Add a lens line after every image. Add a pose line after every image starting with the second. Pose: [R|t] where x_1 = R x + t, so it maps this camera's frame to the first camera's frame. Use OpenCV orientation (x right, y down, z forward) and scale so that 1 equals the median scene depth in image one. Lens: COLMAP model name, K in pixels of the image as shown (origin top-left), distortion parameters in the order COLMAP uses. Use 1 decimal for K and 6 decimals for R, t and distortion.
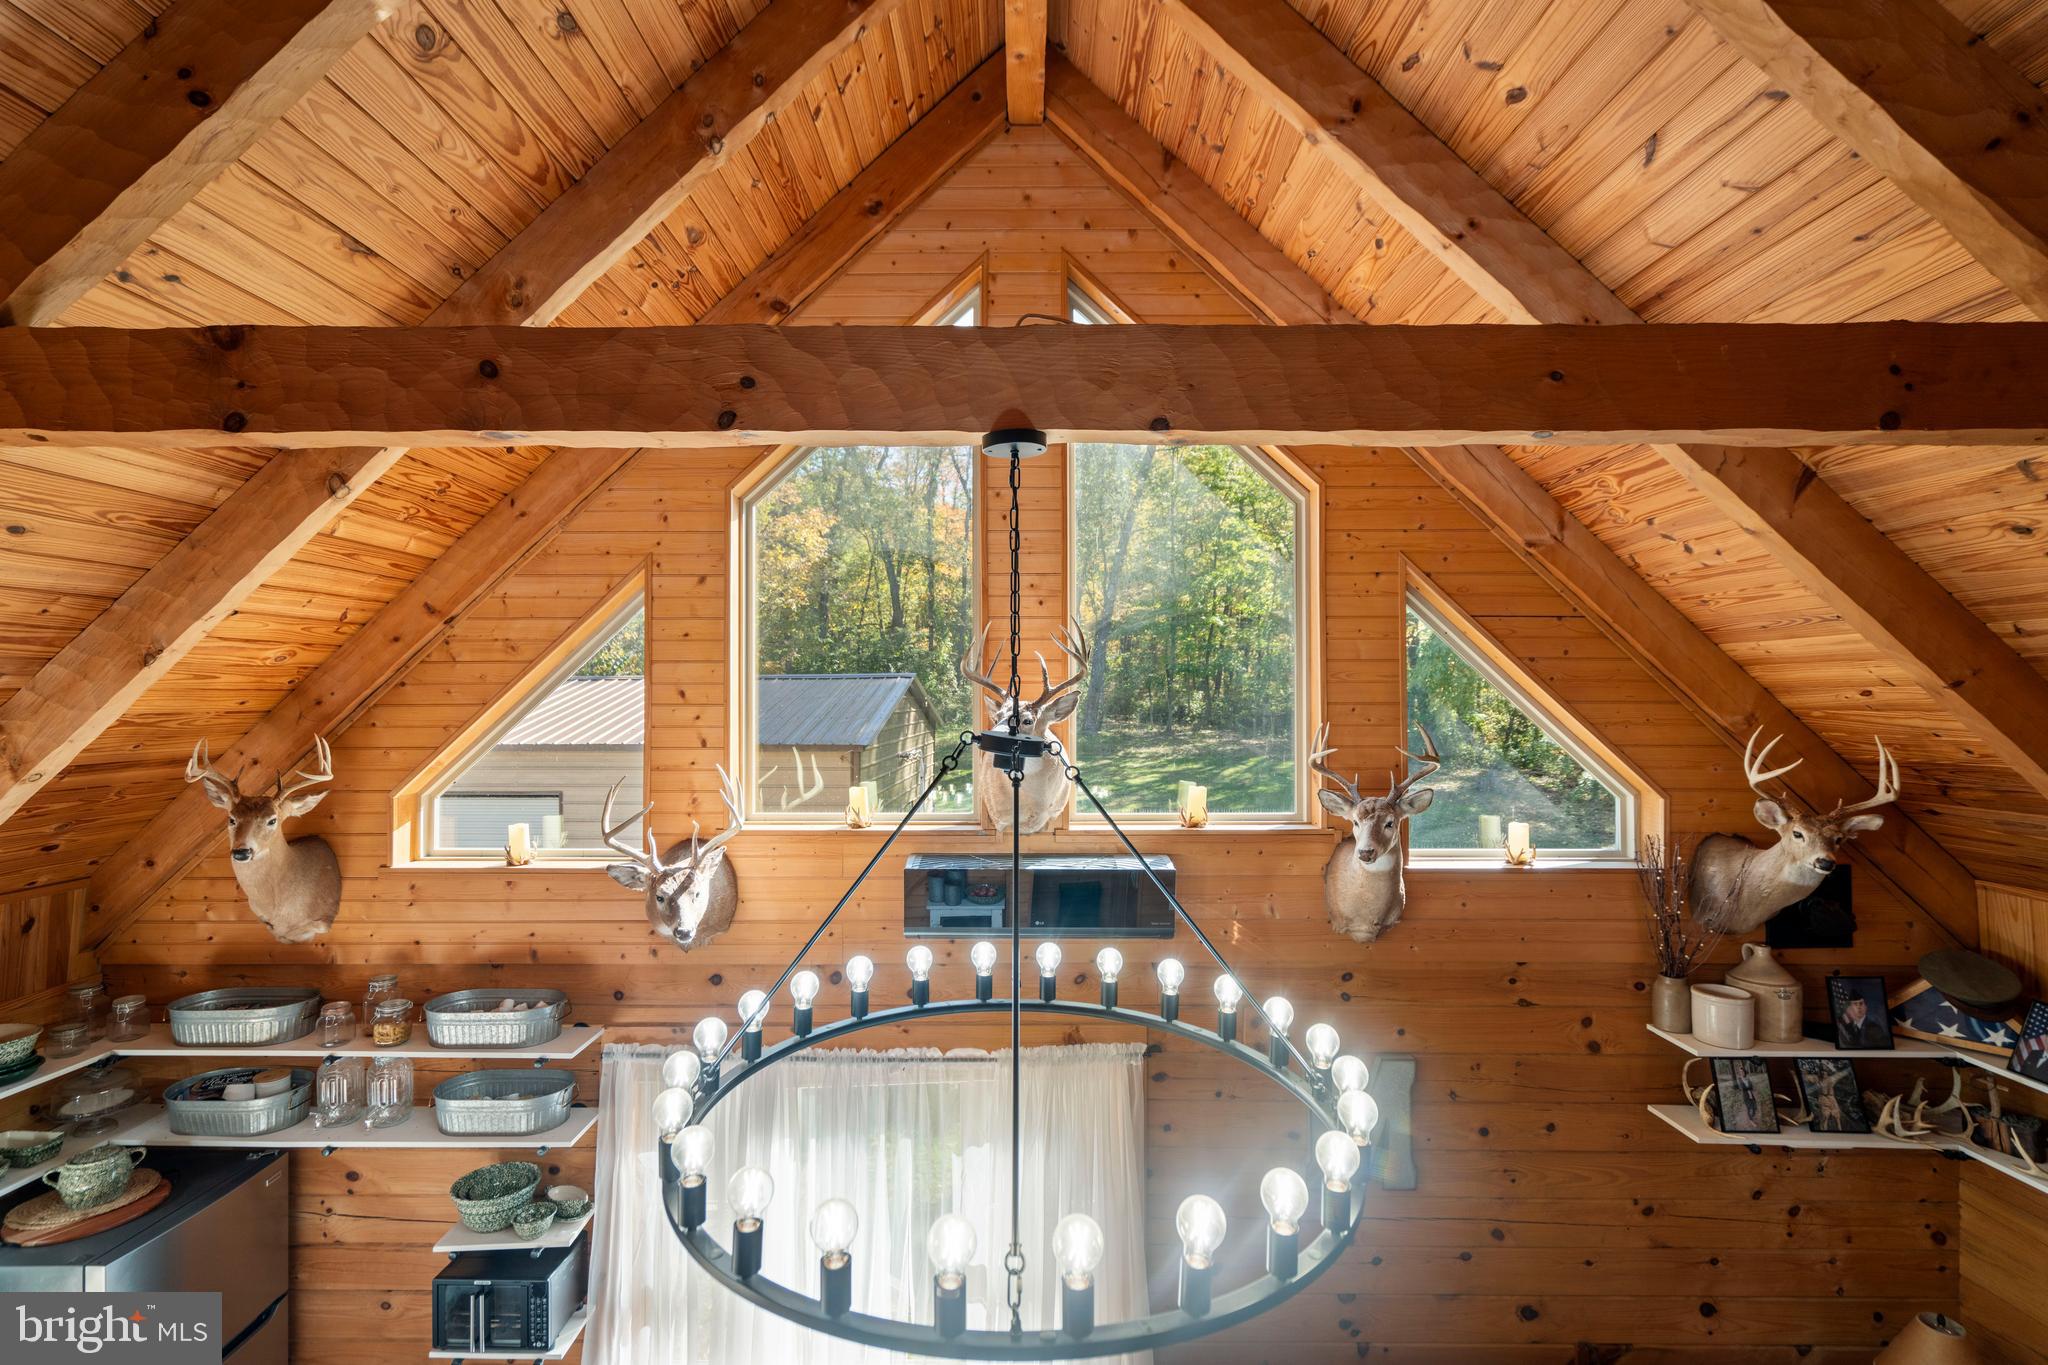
lens RADIAL K [[946.3, 0, 1012.3], [0, 946.3, 681.2], [0, 0, 1]] dist [0.000026, 0.000740]
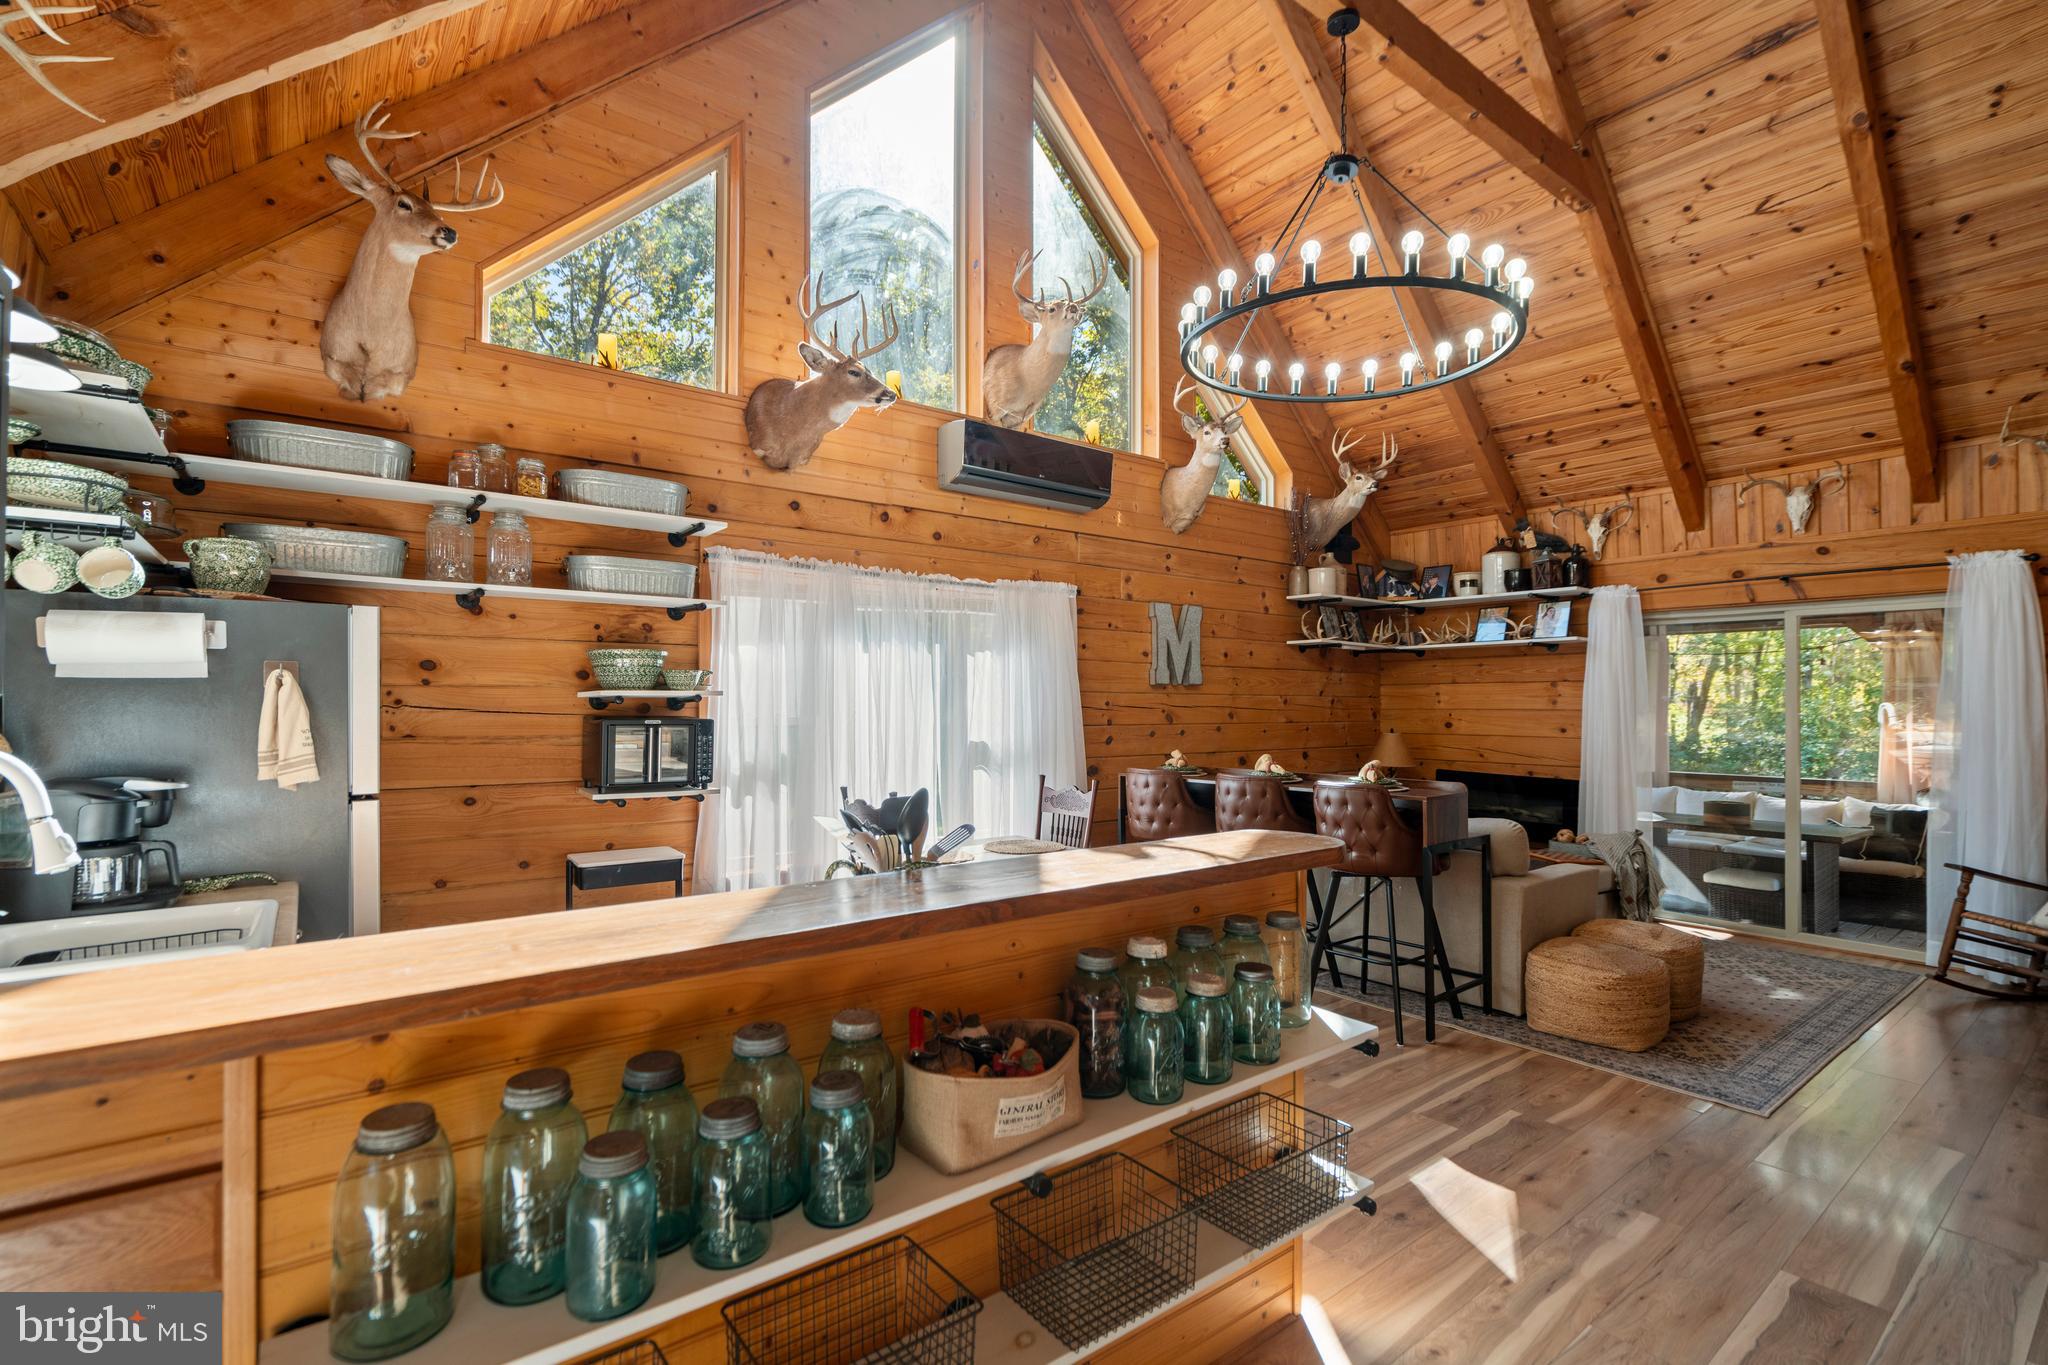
lens RADIAL K [[946.3, 0, 1016.2], [0, 946.3, 699.8], [0, 0, 1]] dist [0.000026, 0.000740]
pose [[0.783830, 0.008802, 0.620913, -0.842376], [-0.007897, 0.999960, -0.004207, 0.570658], [-0.620926, -0.001606, 0.783868, -0.086280]]
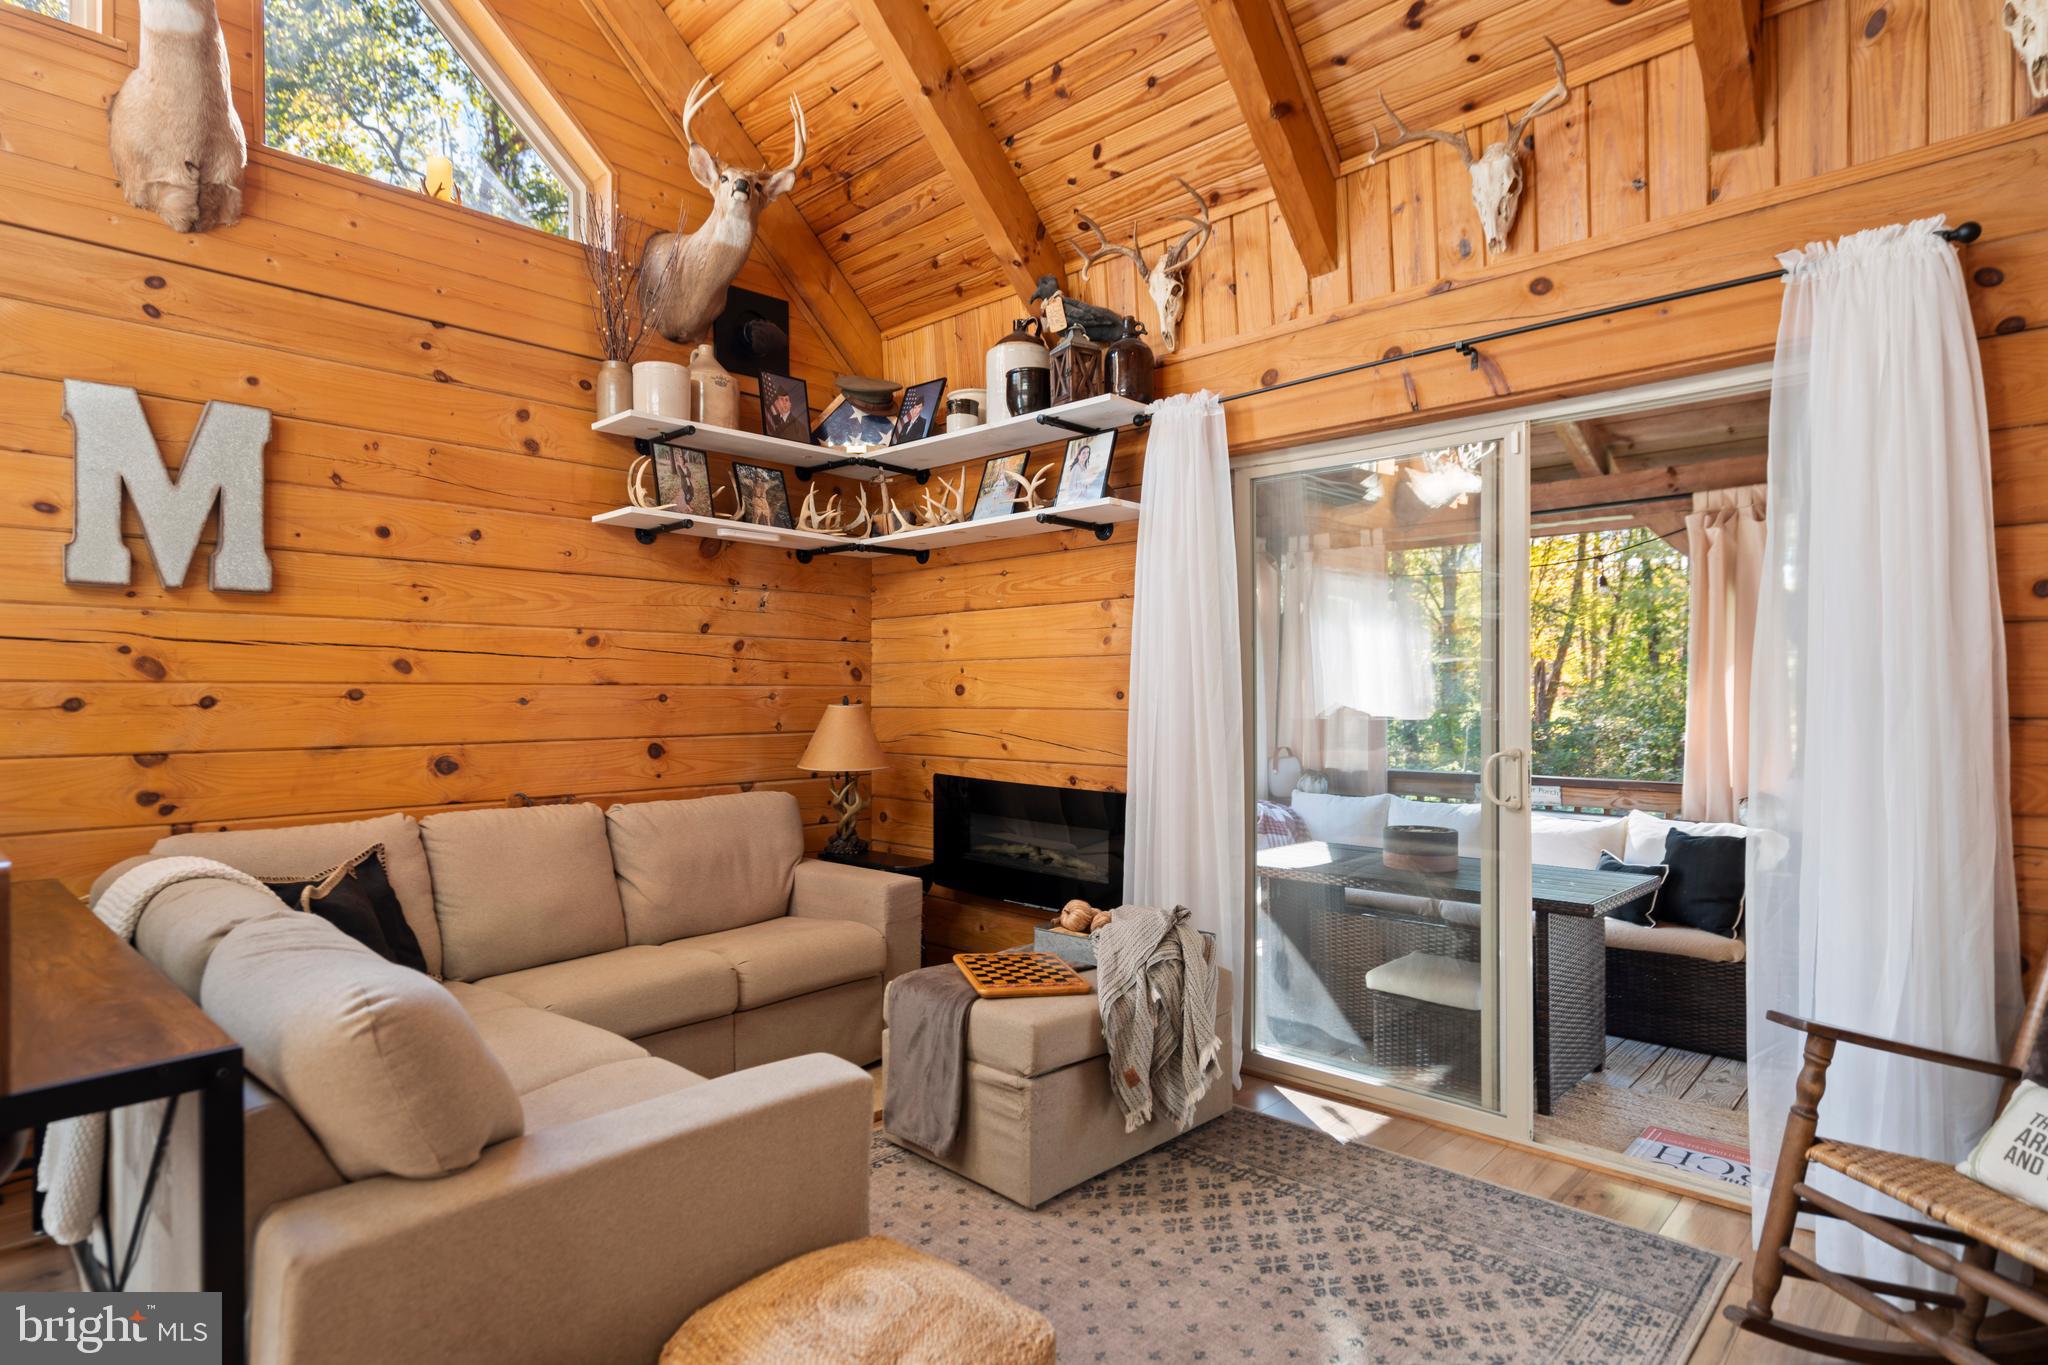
lens RADIAL K [[1074.1, 0, 1027.5], [0, 1074.1, 696.7], [0, 0, 1]] dist [-0.002310, 0.004175]
pose [[0.676780, 0.000528, 0.736185, 0.216648], [-0.003386, 0.999991, 0.002396, 0.610326], [-0.736177, -0.004114, 0.676776, 0.038121]]
